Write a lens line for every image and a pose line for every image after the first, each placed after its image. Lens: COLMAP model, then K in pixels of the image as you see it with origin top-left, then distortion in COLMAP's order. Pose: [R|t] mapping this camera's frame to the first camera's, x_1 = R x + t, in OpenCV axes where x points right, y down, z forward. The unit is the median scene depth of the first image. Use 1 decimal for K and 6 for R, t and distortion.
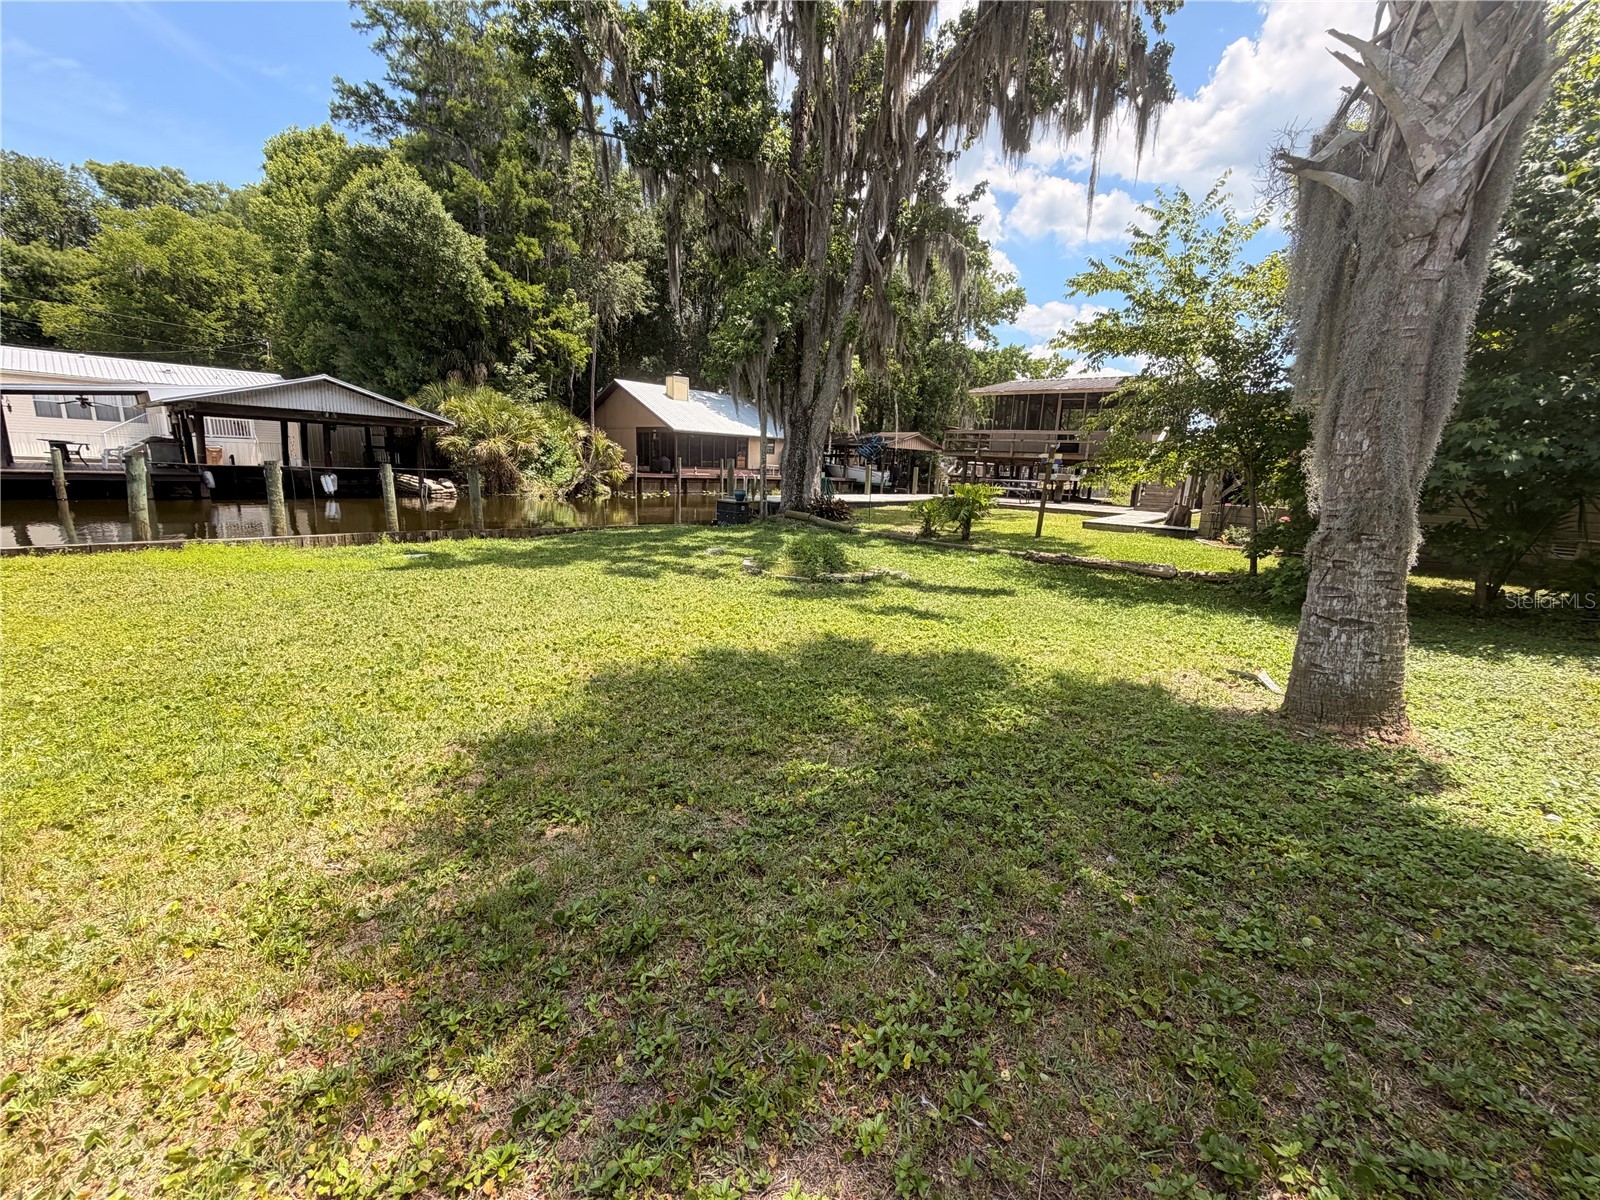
lens RADIAL K [[638.1, 0, 798.9], [0, 638.1, 600.1], [0, 0, 1]] dist [-0.000869, 0.000310]
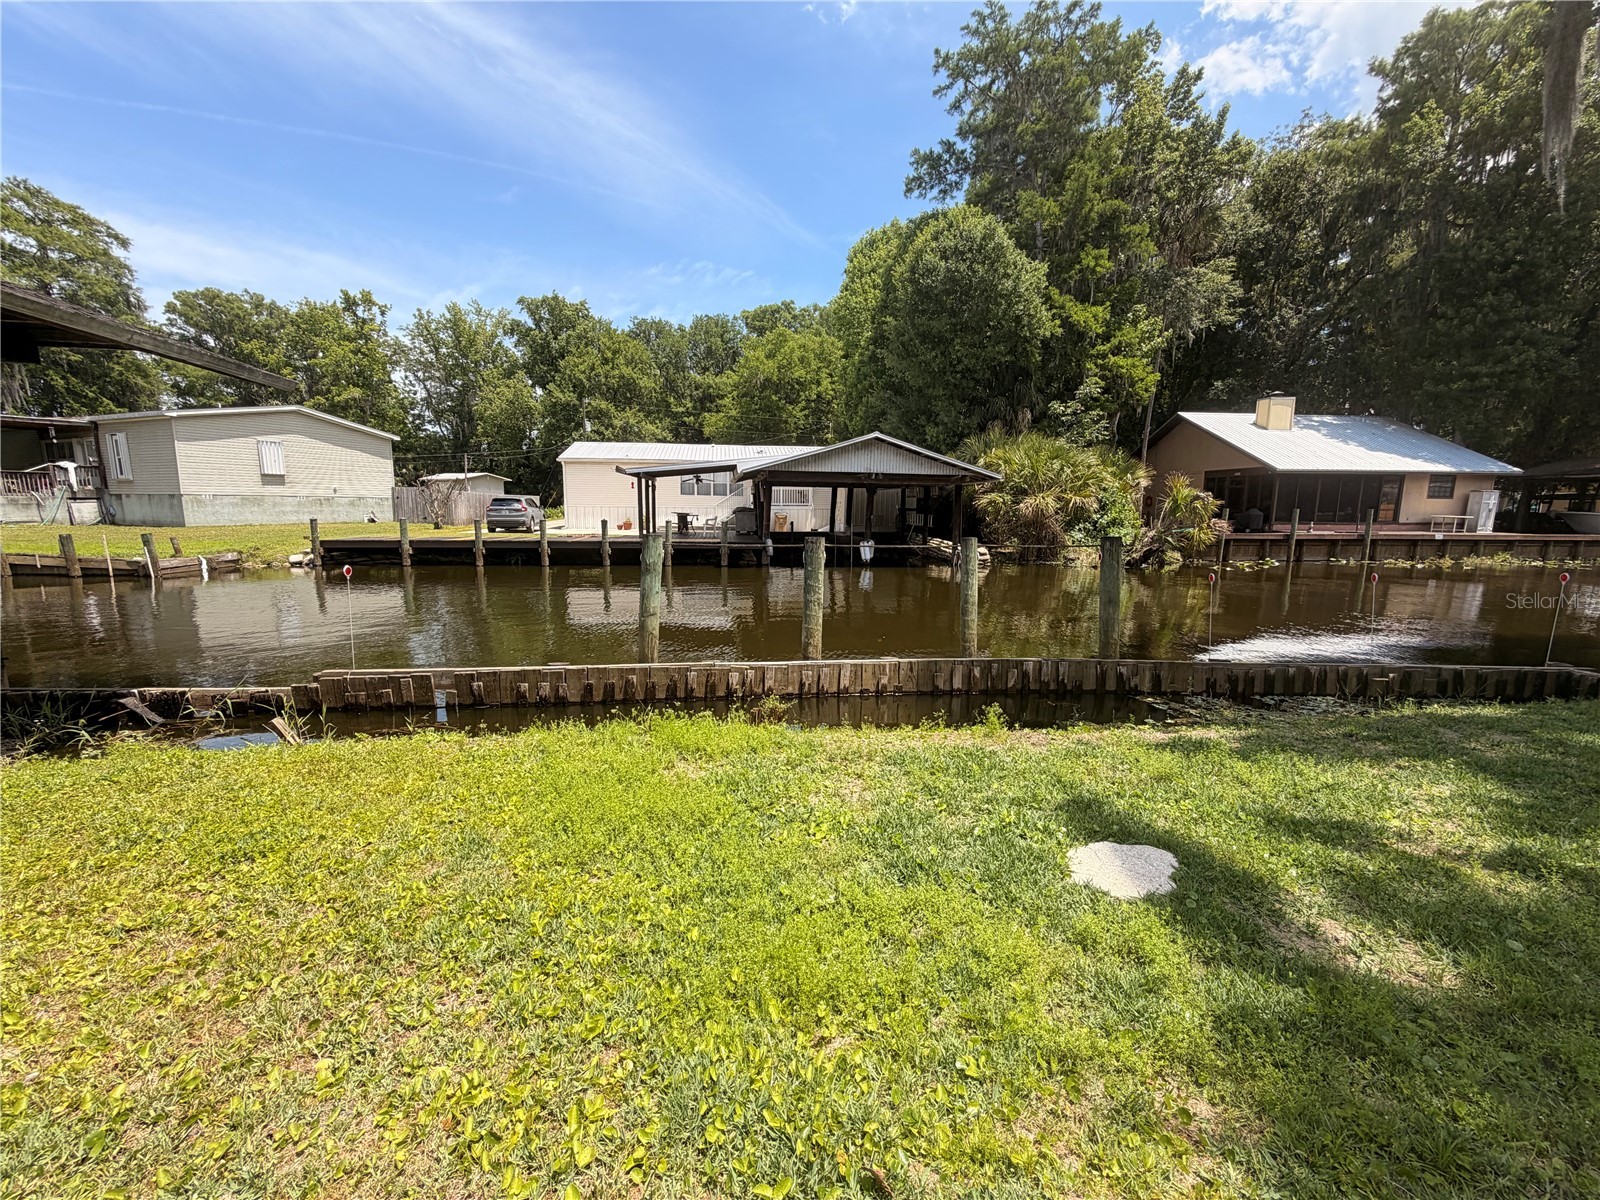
lens RADIAL K [[638.1, 0, 790.3], [0, 638.1, 599.2], [0, 0, 1]] dist [-0.000869, 0.000310]
pose [[0.744785, 0.059166, -0.664677, -0.169011], [-0.116403, 0.992309, -0.042102, -0.051148], [0.657074, 0.108727, 0.745944, 0.208552]]
